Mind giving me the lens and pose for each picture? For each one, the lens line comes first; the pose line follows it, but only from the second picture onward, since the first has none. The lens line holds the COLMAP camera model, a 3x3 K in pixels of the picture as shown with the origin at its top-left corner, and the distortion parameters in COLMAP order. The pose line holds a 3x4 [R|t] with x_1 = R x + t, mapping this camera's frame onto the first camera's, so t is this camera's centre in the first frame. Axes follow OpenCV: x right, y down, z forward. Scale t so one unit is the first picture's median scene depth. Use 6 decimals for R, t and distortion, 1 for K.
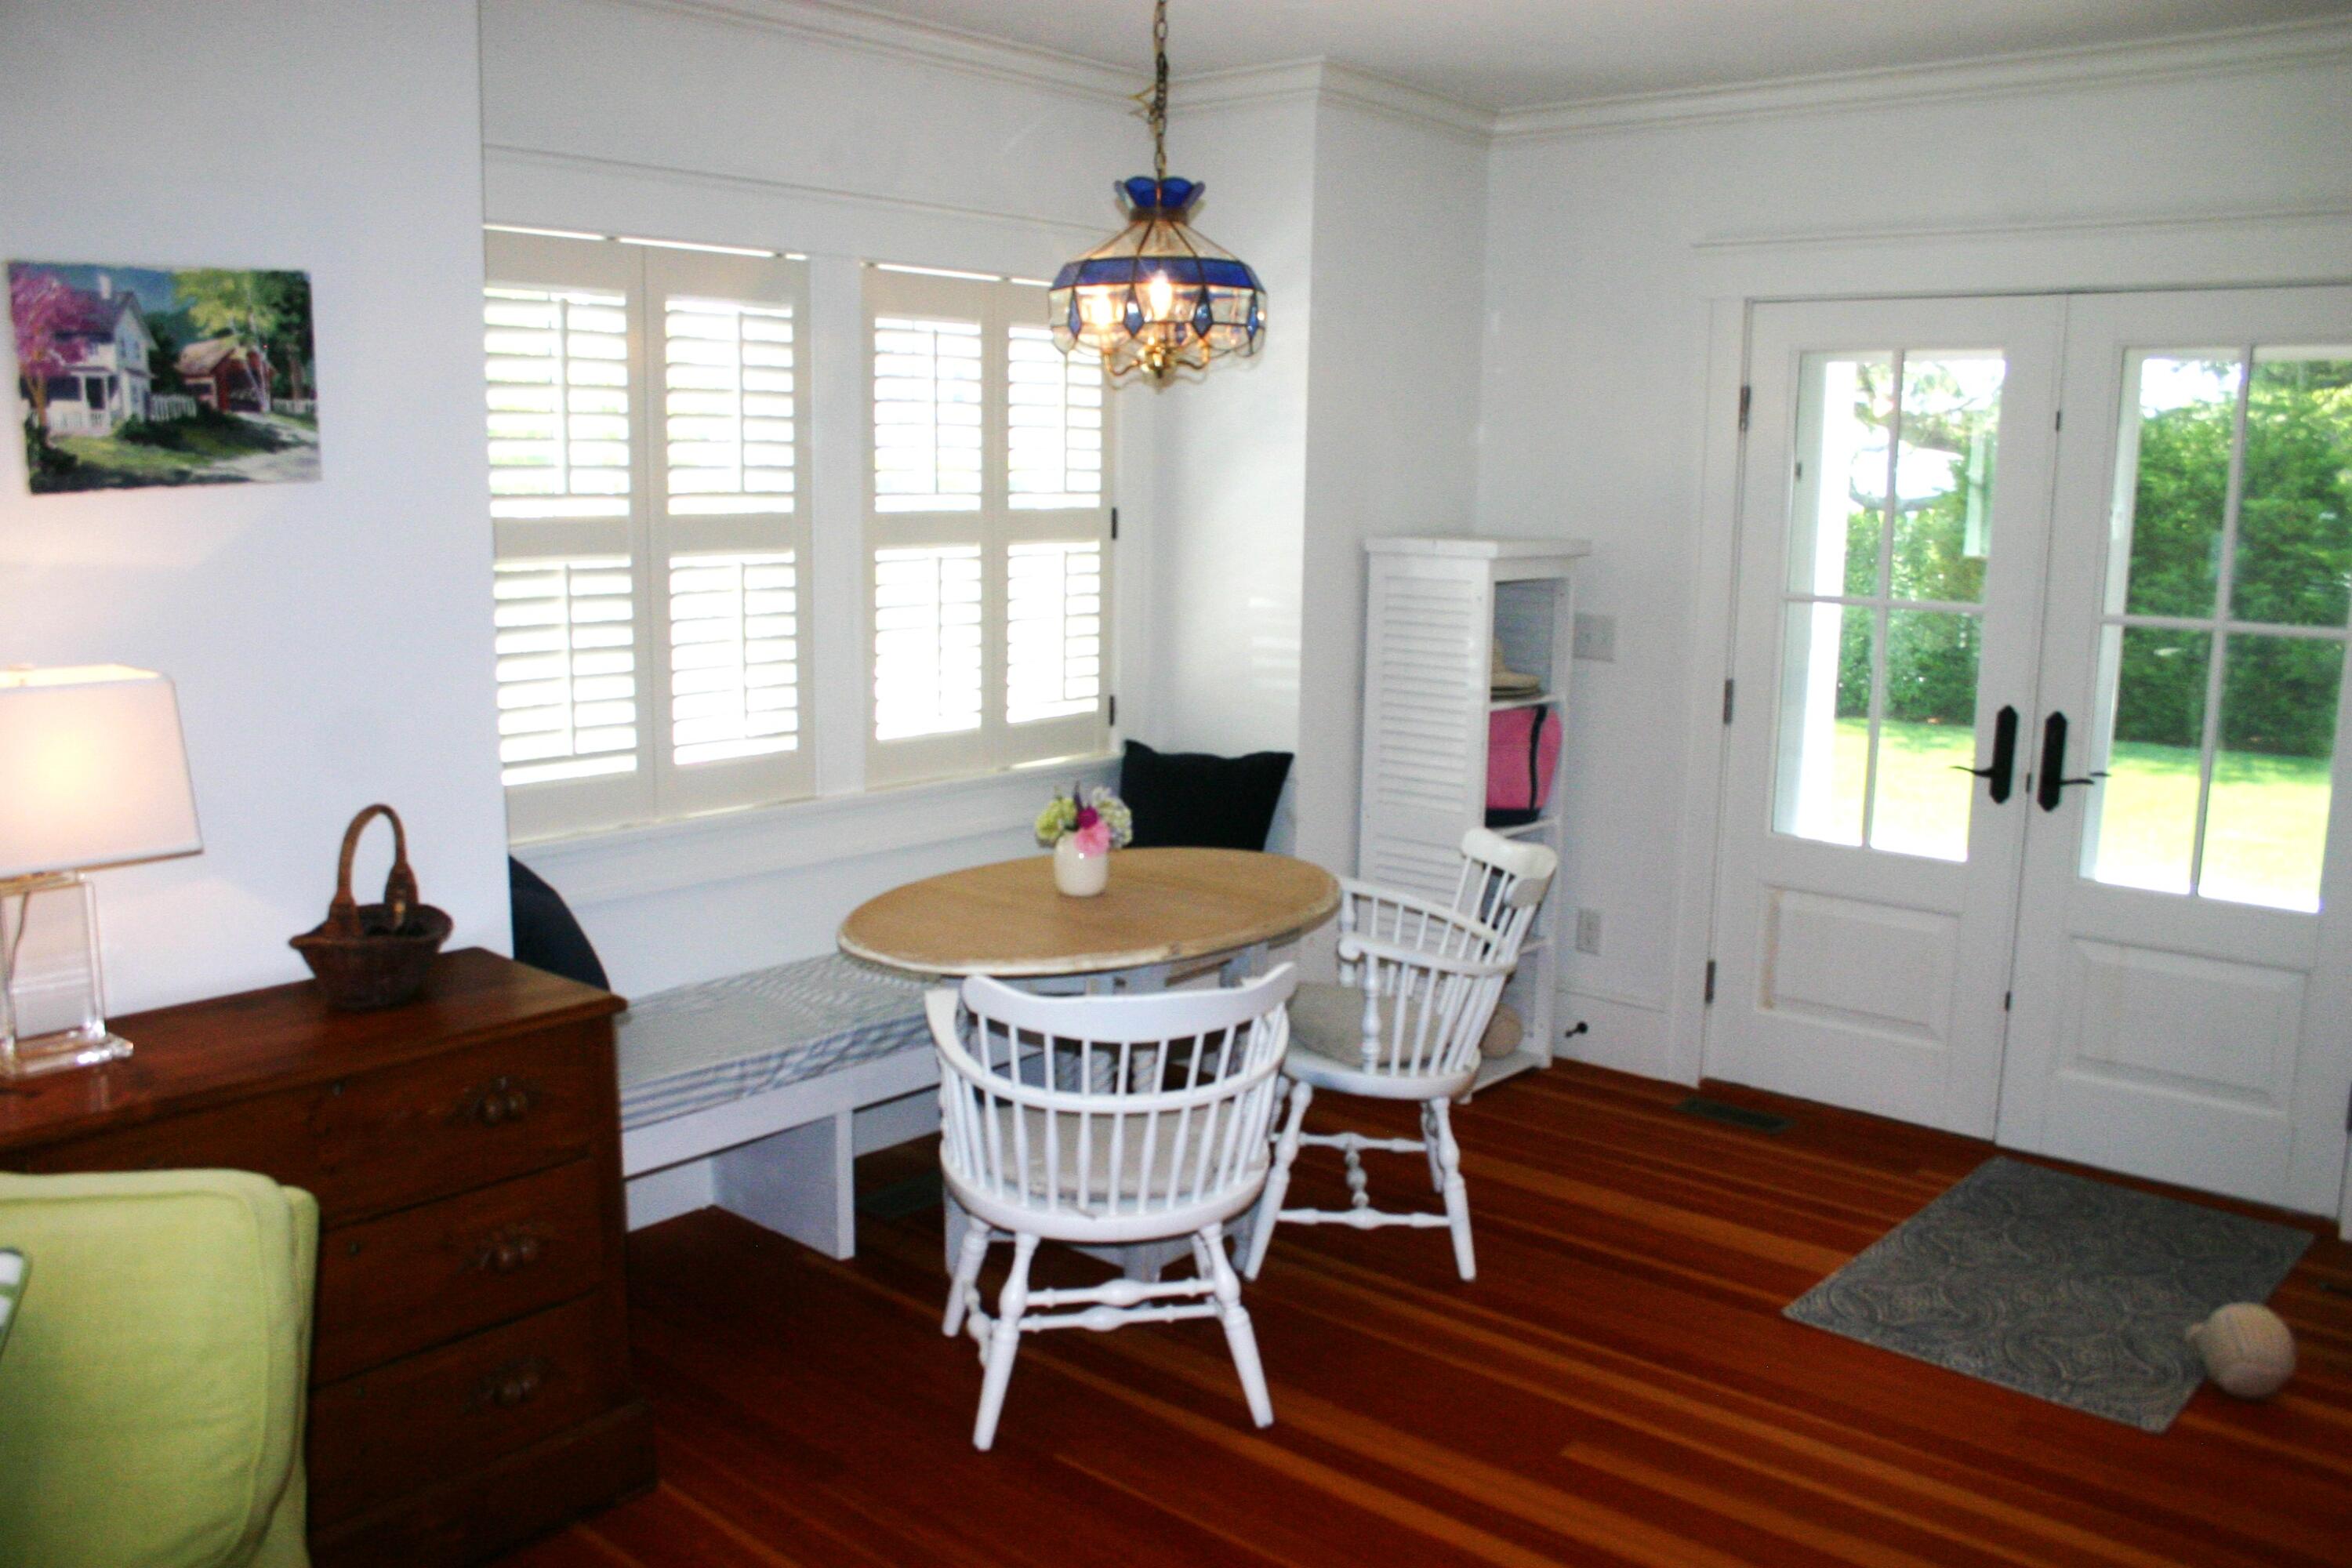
lens RADIAL K [[1880.3, 0, 1141.1], [0, 1880.3, 791.8], [0, 0, 1]] dist [-0.155991, 0.120103]
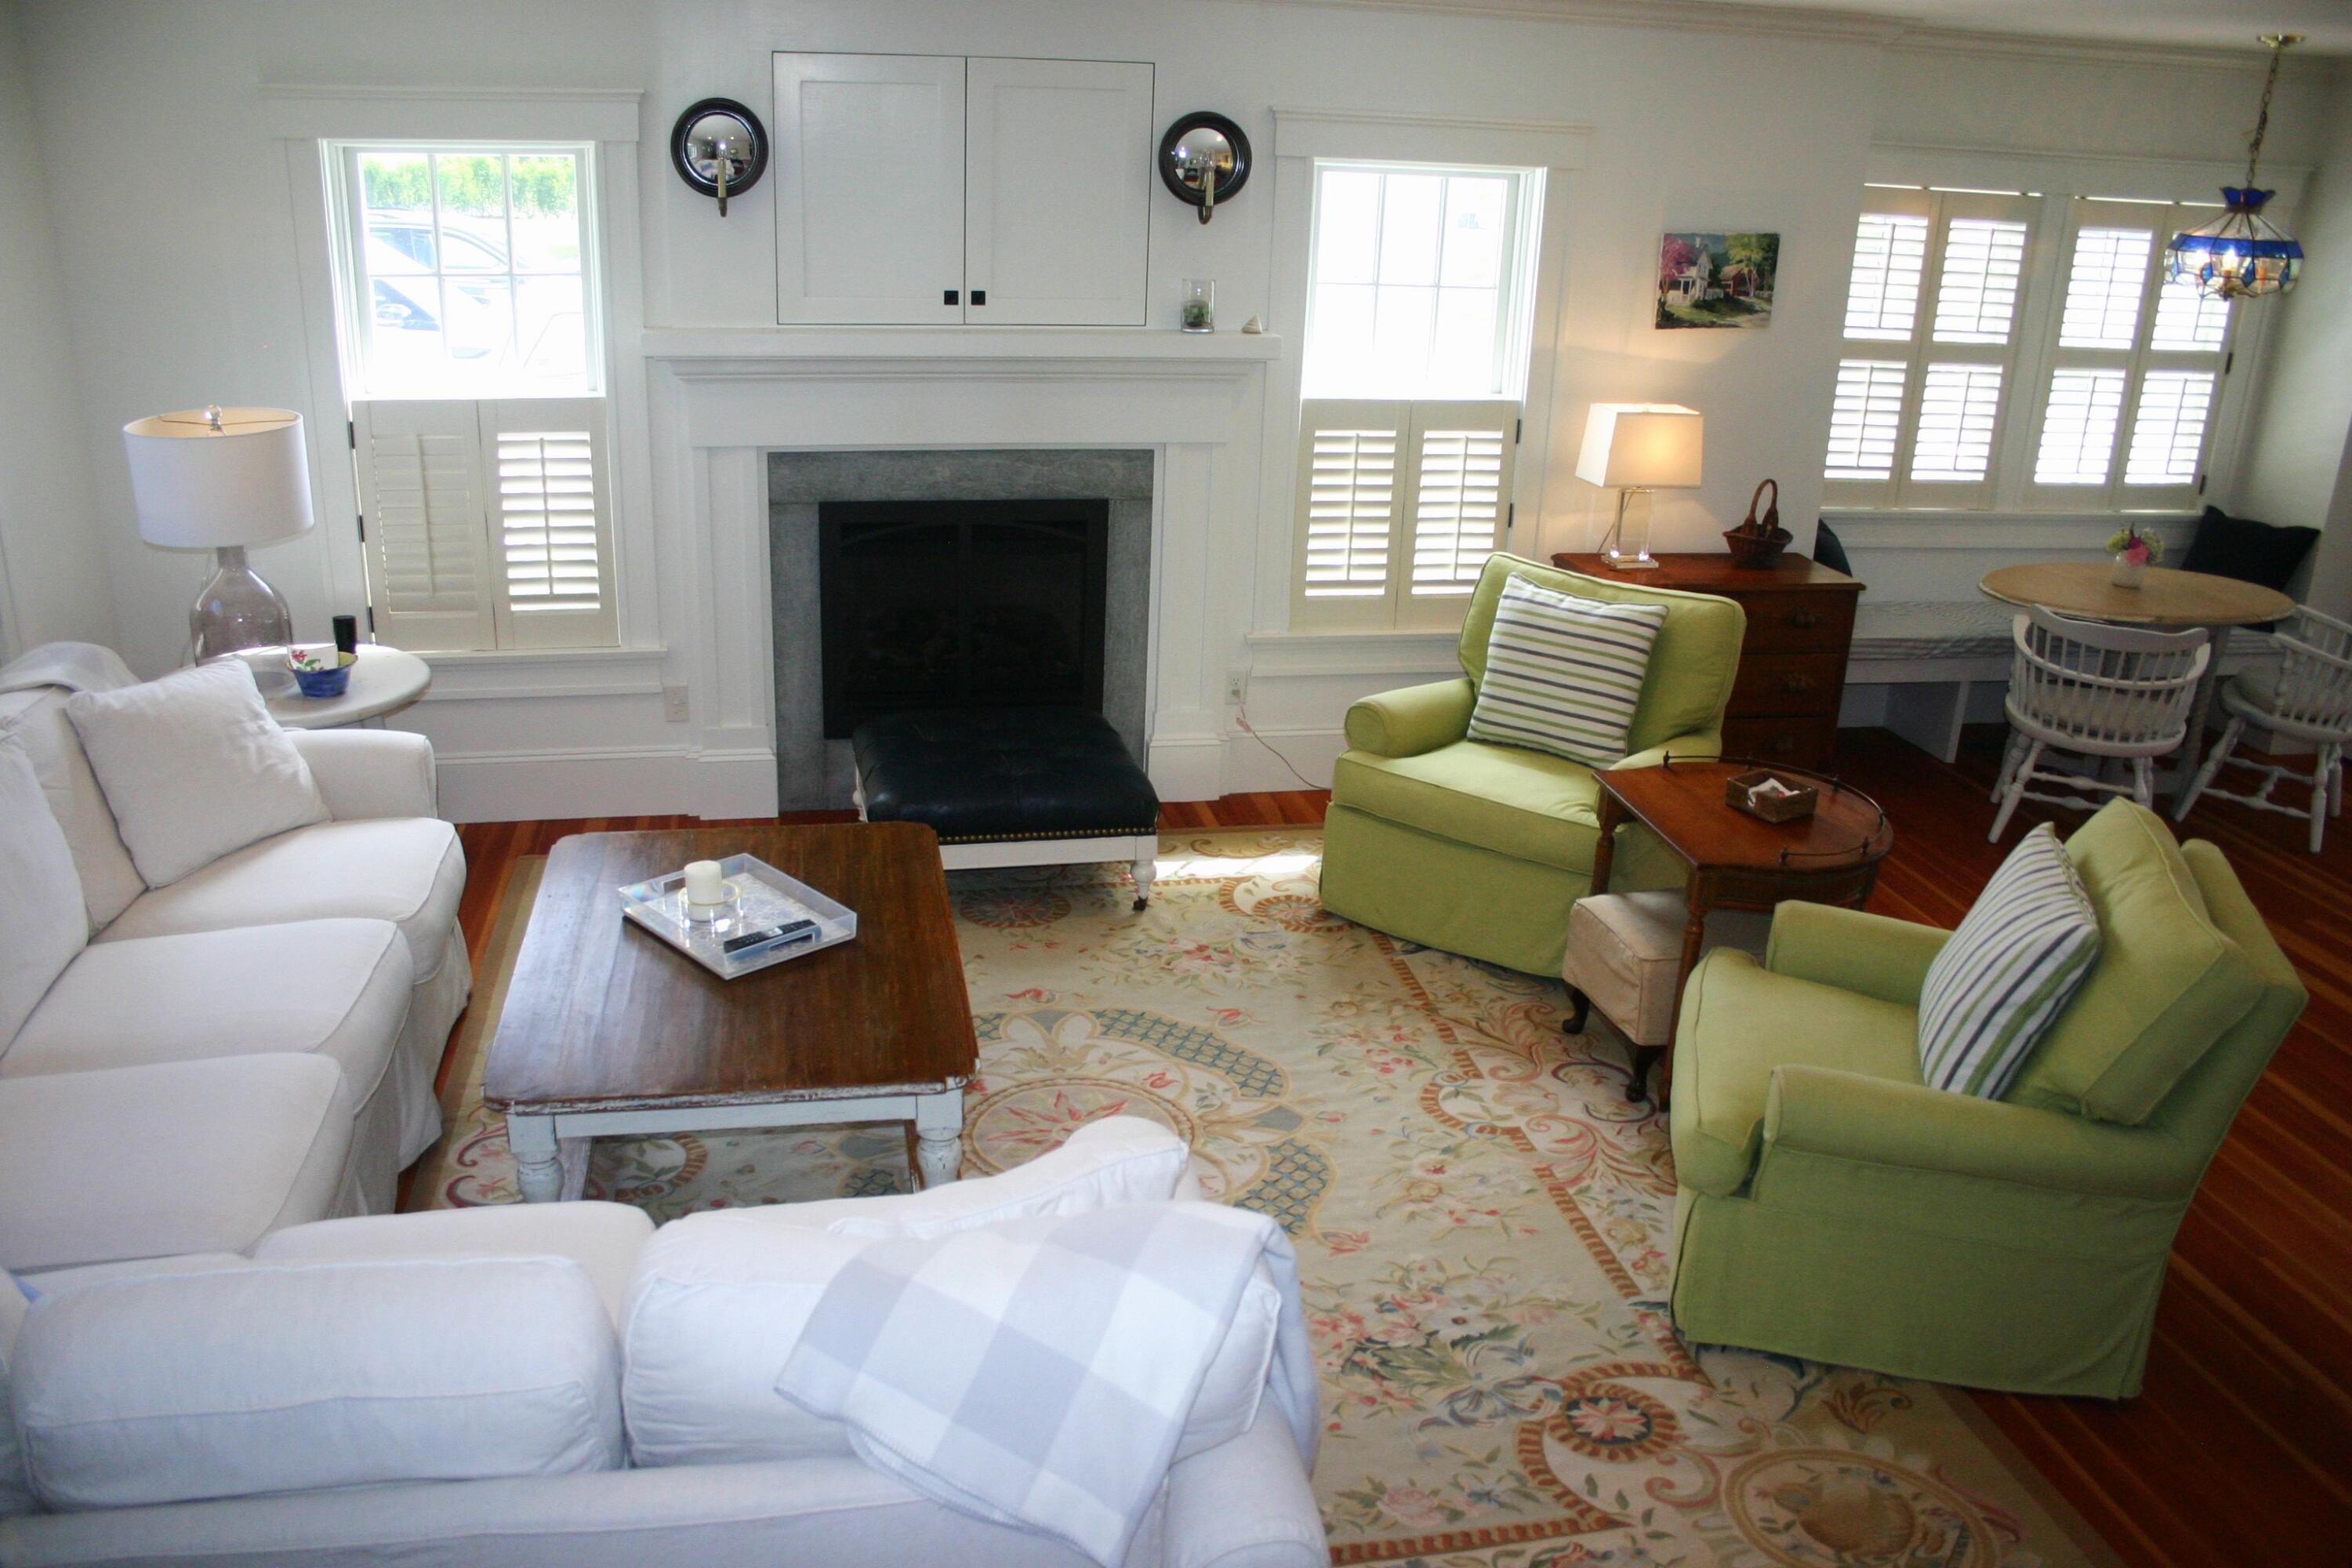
lens RADIAL K [[1880.3, 0, 1141.1], [0, 1880.3, 791.8], [0, 0, 1]] dist [-0.155991, 0.120103]
pose [[0.795225, 0.224630, -0.563168, 0.234805], [-0.126884, 0.969927, 0.207707, 0.005724], [0.592889, -0.093717, 0.799812, -0.936036]]
